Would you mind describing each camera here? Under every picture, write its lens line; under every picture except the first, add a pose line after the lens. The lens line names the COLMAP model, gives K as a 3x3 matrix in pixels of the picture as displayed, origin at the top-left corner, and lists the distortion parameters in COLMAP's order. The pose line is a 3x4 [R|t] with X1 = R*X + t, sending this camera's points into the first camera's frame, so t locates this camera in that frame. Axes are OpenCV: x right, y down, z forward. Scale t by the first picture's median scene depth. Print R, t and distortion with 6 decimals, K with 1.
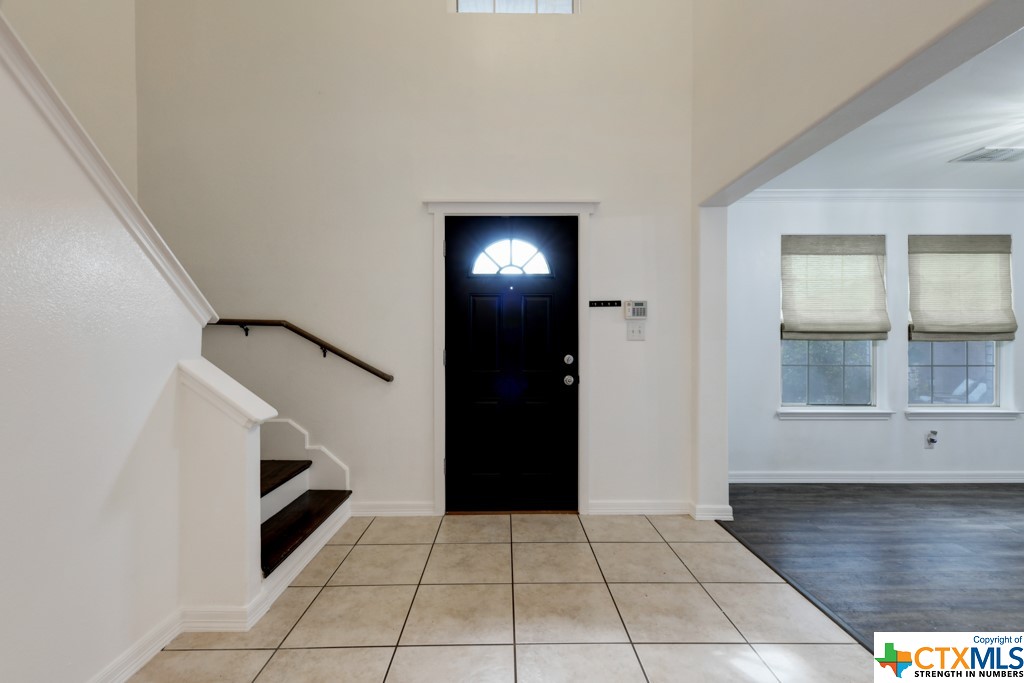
lens RADIAL K [[455.9, 0, 514.8], [0, 455.9, 341.4], [0, 0, 1]] dist [0.008789, -0.000087]
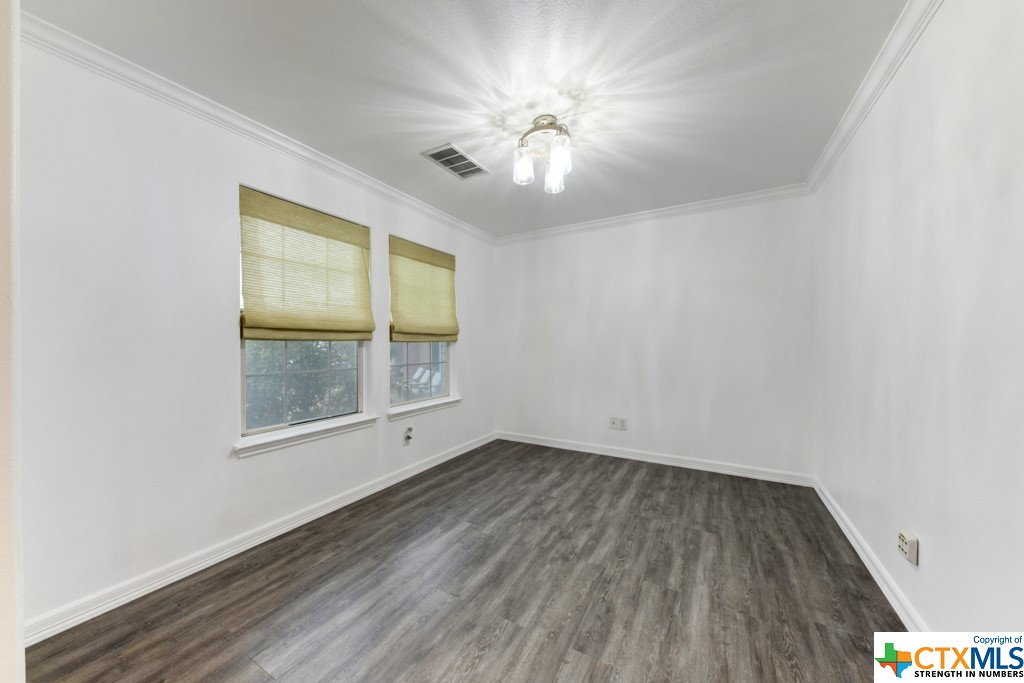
lens RADIAL K [[352.5, 0, 505.8], [0, 352.5, 344.2], [0, 0, 1]] dist [0.005309, -0.003604]
pose [[0.518742, -0.004722, 0.854918, 0.339961], [0.006429, 0.999978, 0.001622, 0.005013], [-0.854907, 0.004655, 0.518761, 0.395359]]
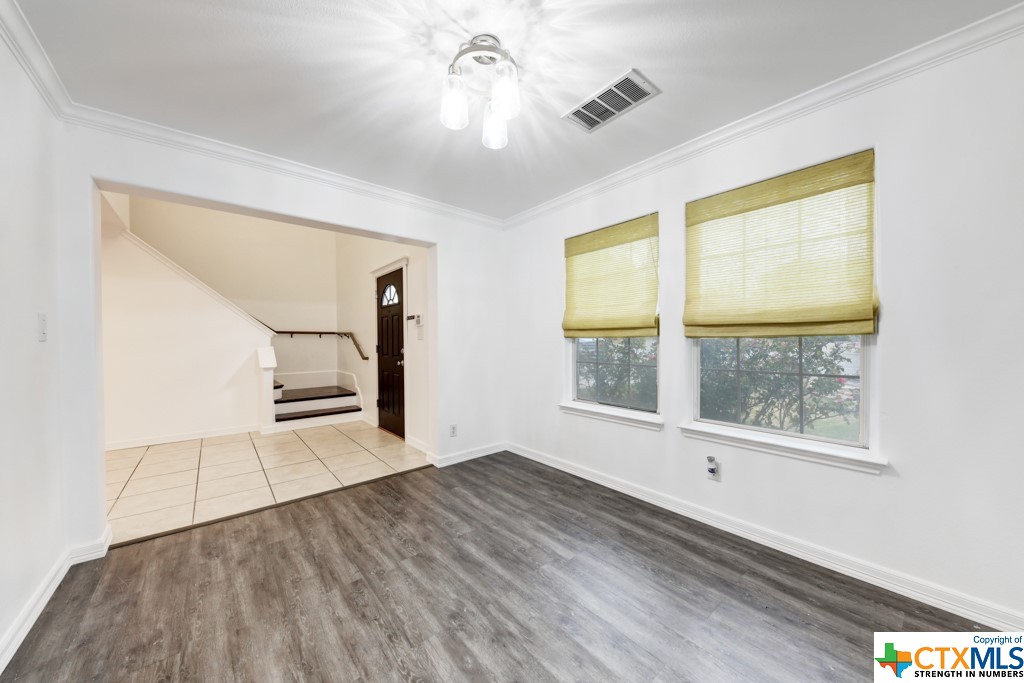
lens RADIAL K [[352.5, 0, 516.2], [0, 352.5, 343.3], [0, 0, 1]] dist [0.005309, -0.003604]
pose [[0.640718, 0.001277, -0.767775, 1.143093], [0.006636, 0.999952, 0.007202, 0.003114], [0.767748, -0.009709, 0.640679, 0.386563]]
